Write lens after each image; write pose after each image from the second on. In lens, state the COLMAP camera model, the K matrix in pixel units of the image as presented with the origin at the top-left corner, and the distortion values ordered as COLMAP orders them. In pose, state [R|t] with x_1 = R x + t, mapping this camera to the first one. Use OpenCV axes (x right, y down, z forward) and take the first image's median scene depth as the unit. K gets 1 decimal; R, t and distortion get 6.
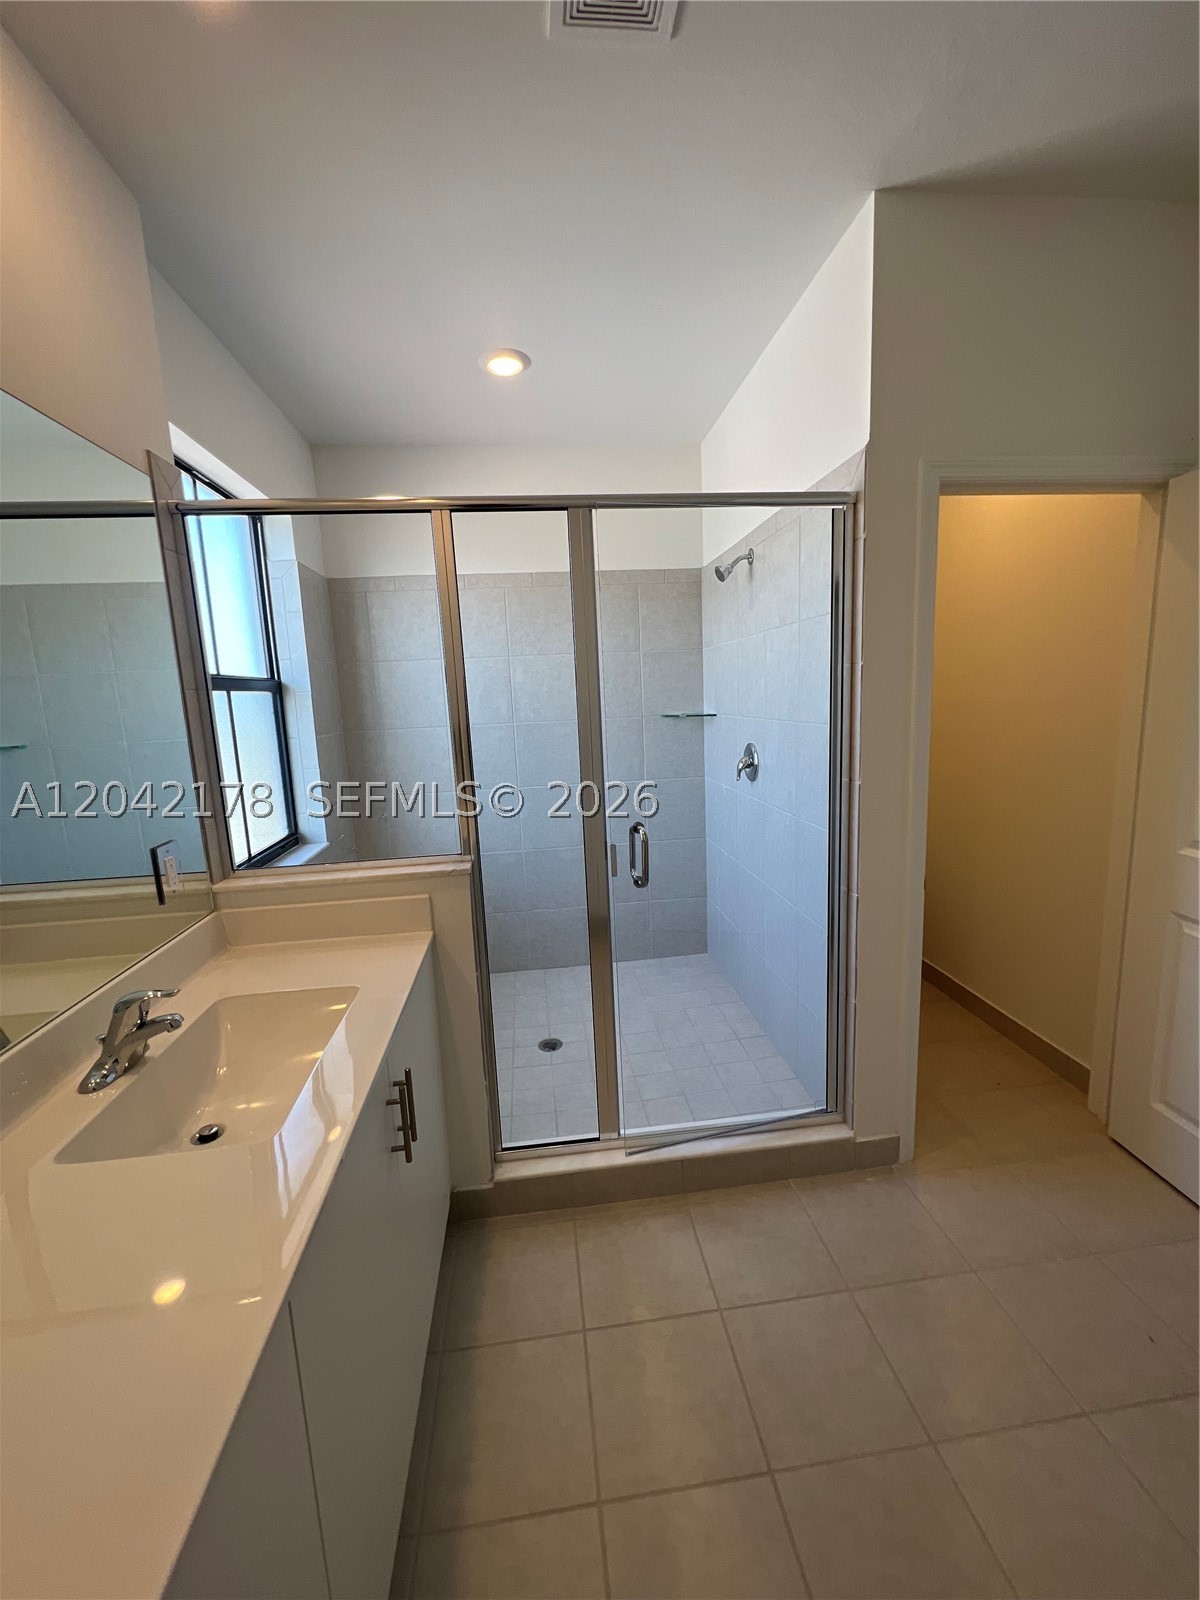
lens RADIAL K [[637.9, 0, 598.4], [0, 637.9, 802.9], [0, 0, 1]] dist [-0.000994, 0.000357]
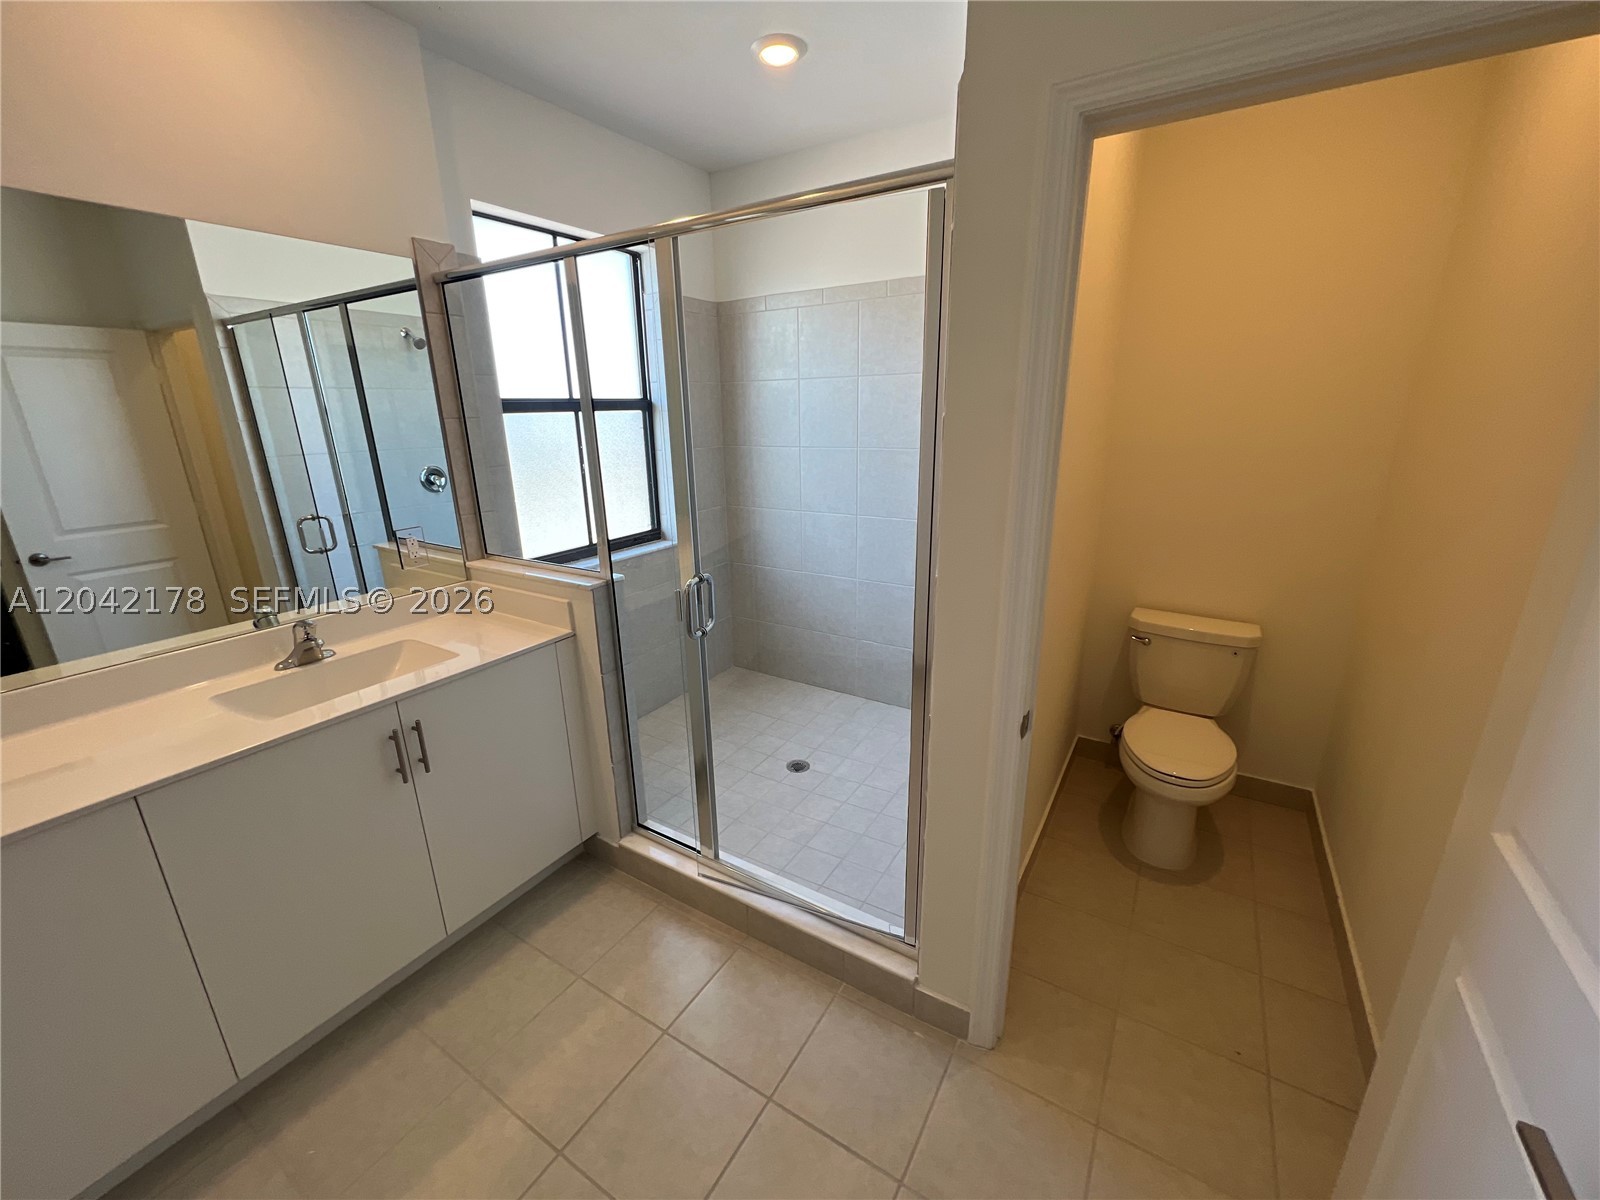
lens RADIAL K [[637.9, 0, 806.3], [0, 637.9, 603.0], [0, 0, 1]] dist [-0.000994, 0.000357]
pose [[0.784472, 0.211047, -0.583150, 0.689072], [-0.120323, 0.974242, 0.190724, -0.117361], [0.608380, -0.079452, 0.789659, 0.284677]]
